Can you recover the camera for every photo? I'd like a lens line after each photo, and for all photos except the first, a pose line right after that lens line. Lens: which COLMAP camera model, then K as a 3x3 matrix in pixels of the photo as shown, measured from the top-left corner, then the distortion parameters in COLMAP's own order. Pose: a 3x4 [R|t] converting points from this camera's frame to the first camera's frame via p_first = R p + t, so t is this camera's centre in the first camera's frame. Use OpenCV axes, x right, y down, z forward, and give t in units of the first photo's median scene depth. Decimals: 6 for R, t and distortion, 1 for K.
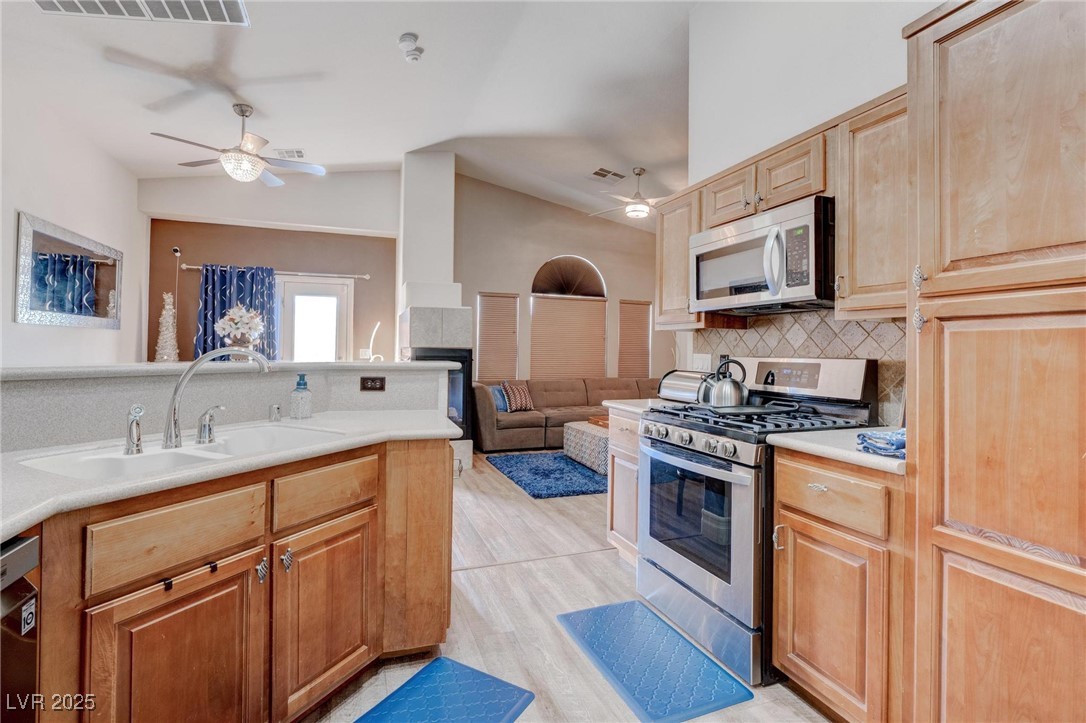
lens RADIAL K [[485.2, 0, 553.2], [0, 485.2, 350.4], [0, 0, 1]] dist [-0.021312, 0.006950]
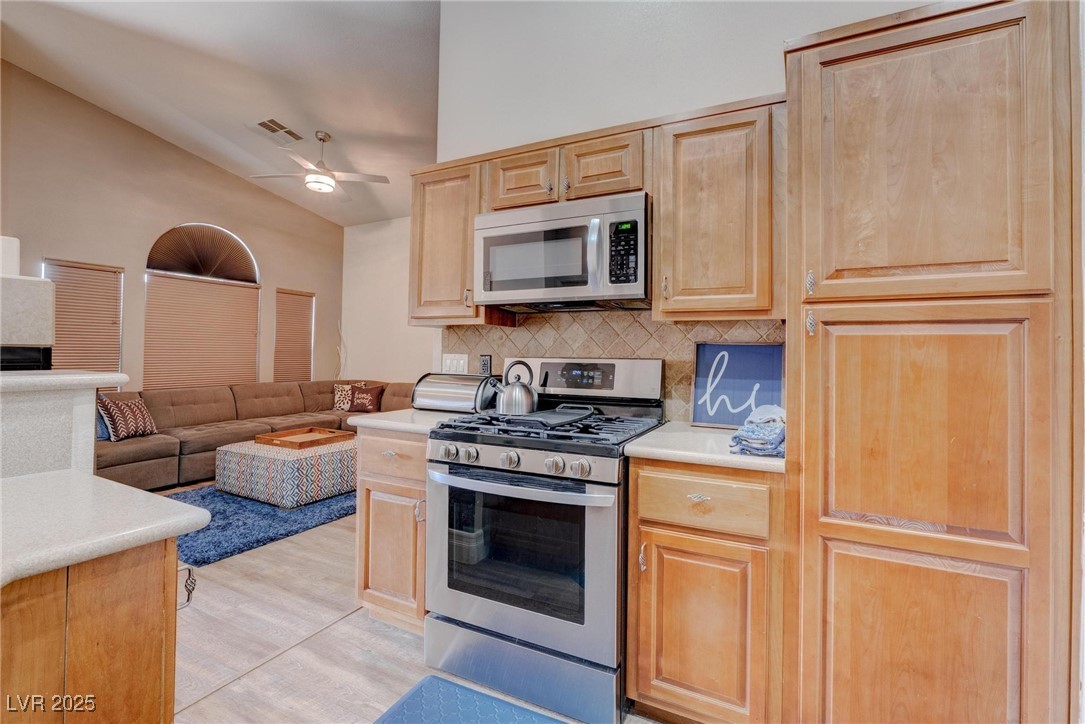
lens RADIAL K [[484.8, 0, 531.3], [0, 484.8, 346.5], [0, 0, 1]] dist [-0.021312, 0.006950]
pose [[0.766037, 0.003844, 0.642786, -0.203771], [-0.001471, 0.999990, -0.004228, -0.004218], [-0.642795, 0.002294, 0.766034, 0.319487]]
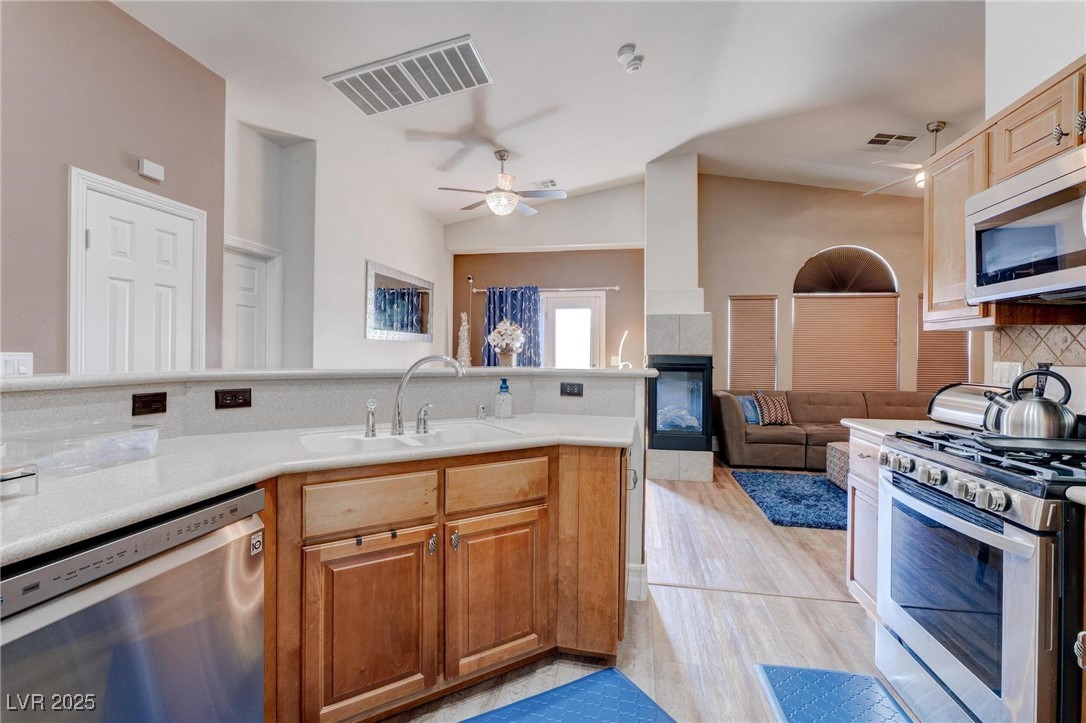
lens RADIAL K [[485.2, 0, 561.1], [0, 485.2, 358.9], [0, 0, 1]] dist [-0.021312, 0.006950]
pose [[0.857666, -0.000725, -0.514206, 0.143825], [0.001960, 0.999996, 0.001860, 0.000829], [0.514203, -0.002604, 0.857664, 0.077879]]
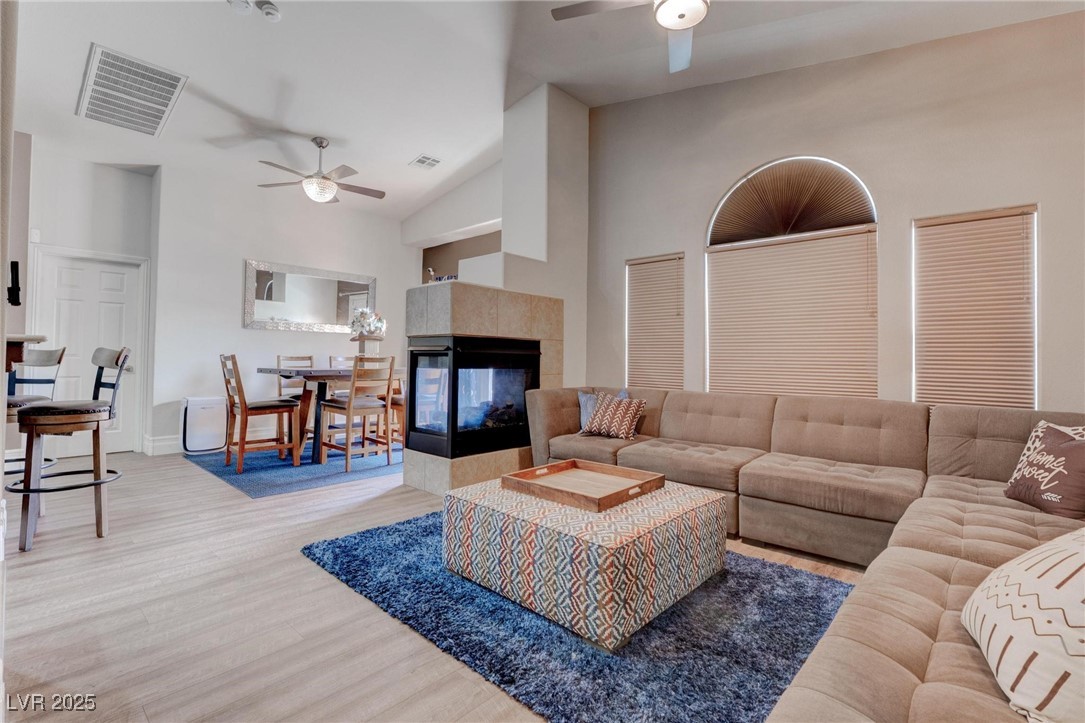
lens RADIAL K [[484.8, 0, 541.4], [0, 484.8, 360.9], [0, 0, 1]] dist [-0.021312, 0.006950]
pose [[0.461941, -0.000974, -0.886910, 1.237819], [-0.006600, 0.999968, -0.004535, 0.085218], [0.886886, 0.007949, 0.461919, 1.750811]]
